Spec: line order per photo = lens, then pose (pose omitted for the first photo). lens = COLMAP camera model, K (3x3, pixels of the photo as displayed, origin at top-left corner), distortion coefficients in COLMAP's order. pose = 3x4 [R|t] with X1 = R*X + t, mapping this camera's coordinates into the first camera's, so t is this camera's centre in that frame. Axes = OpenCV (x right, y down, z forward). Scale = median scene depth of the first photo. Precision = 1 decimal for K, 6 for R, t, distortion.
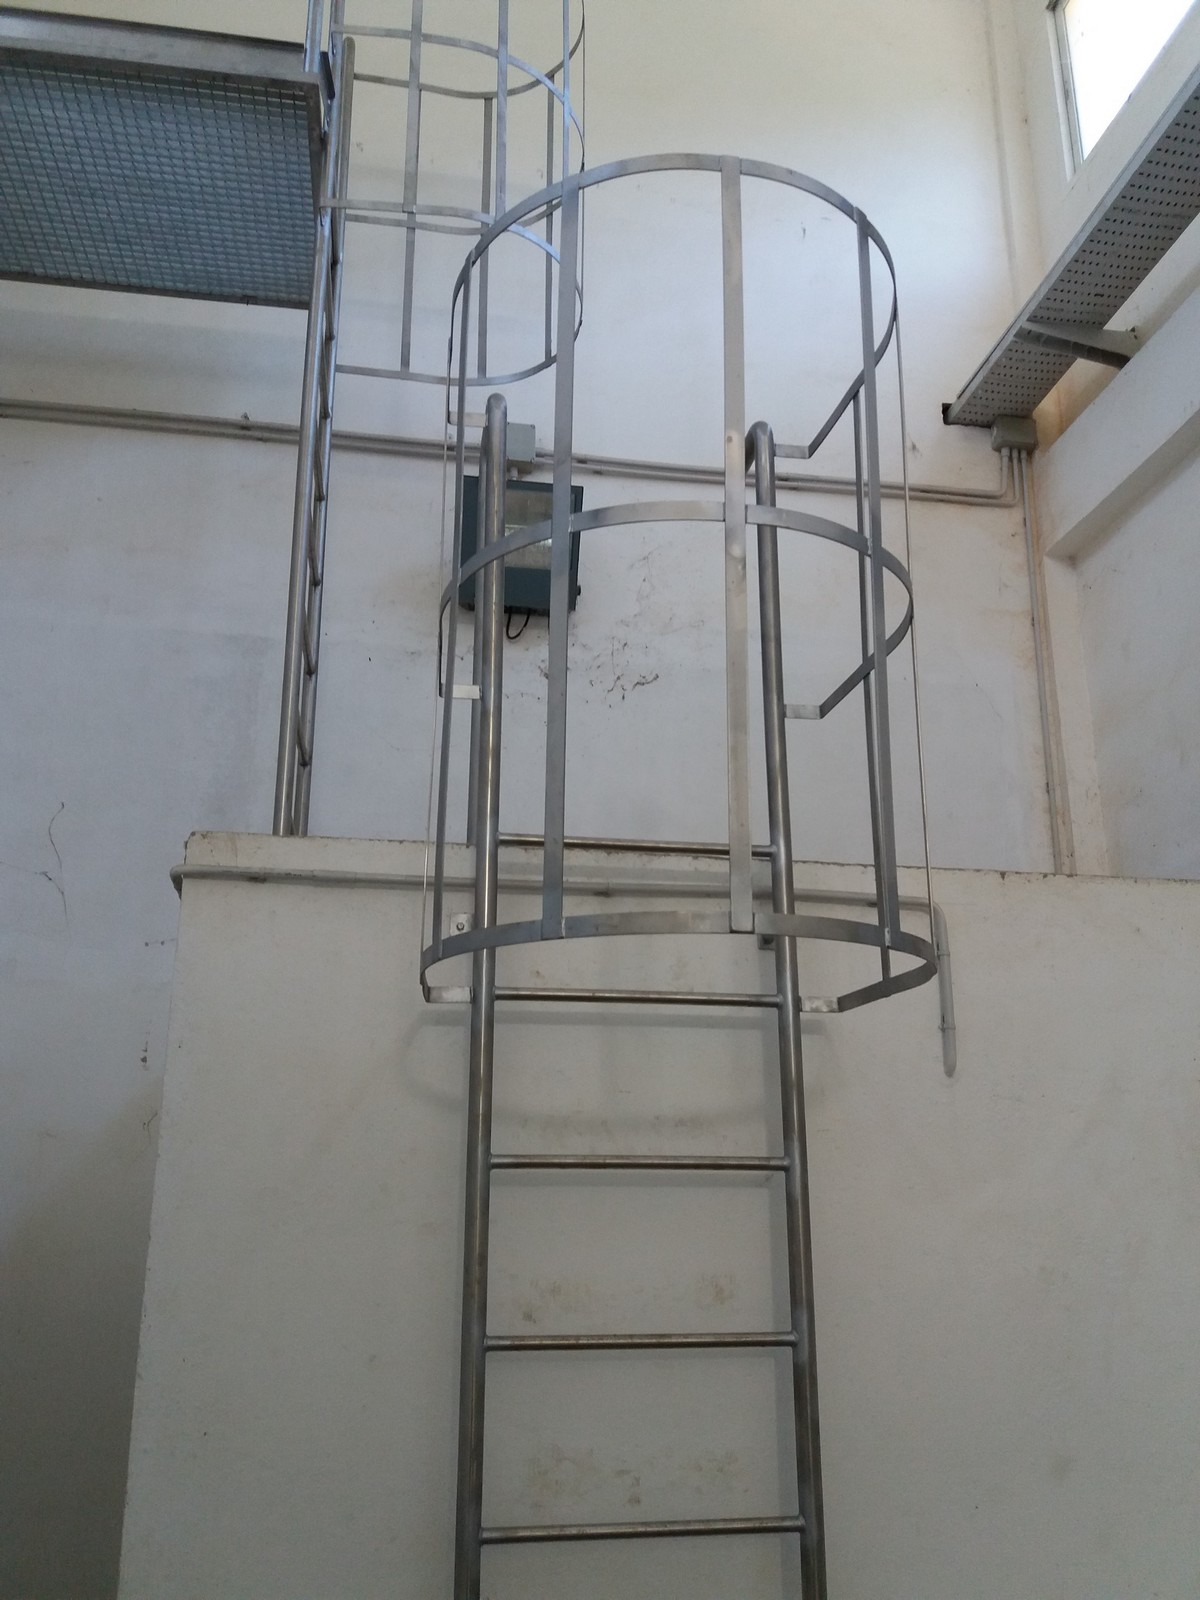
lens RADIAL K [[1293.9, 0, 600.0], [0, 1293.9, 800.0], [0, 0, 1]] dist [-0.004309, -0.011266]
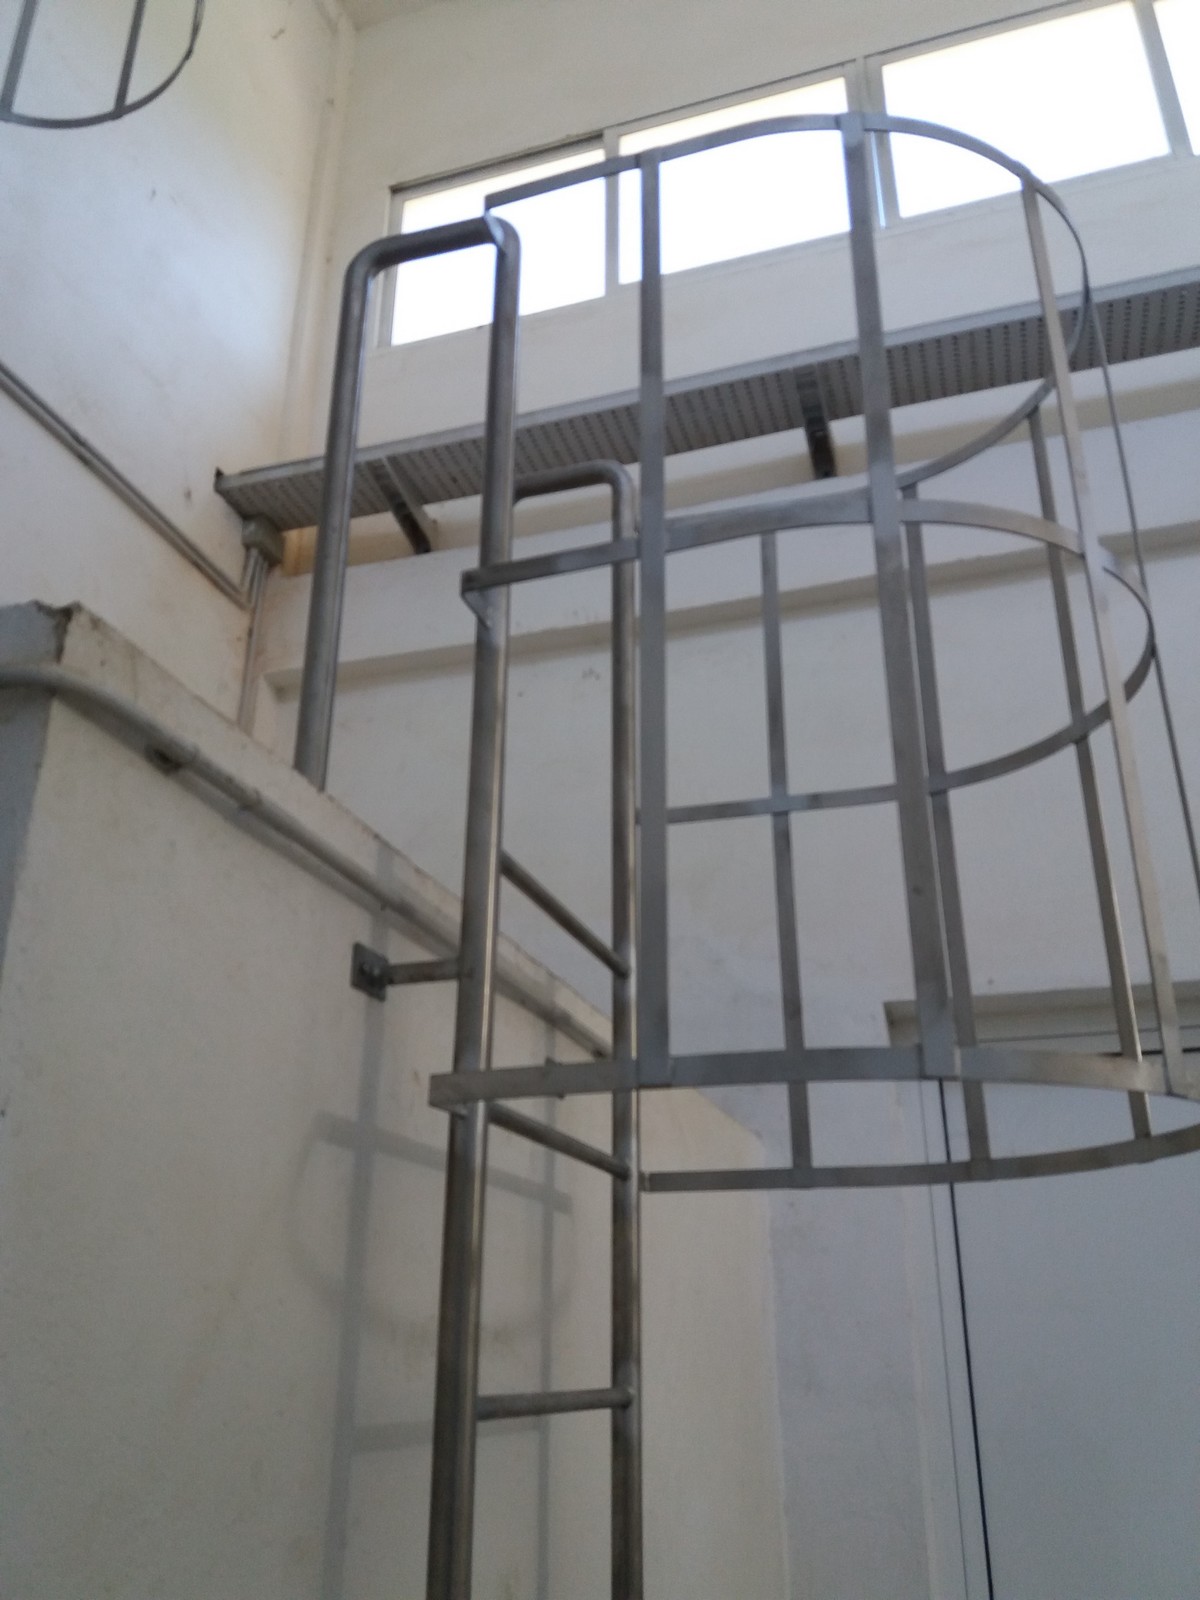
lens RADIAL K [[1293.9, 0, 600.0], [0, 1293.9, 800.0], [0, 0, 1]] dist [-0.004309, -0.011266]
pose [[0.458193, 0.352103, 0.816139, -0.603160], [-0.256104, 0.931551, -0.258114, 0.162624], [-0.851158, -0.090750, 0.517005, 0.667389]]
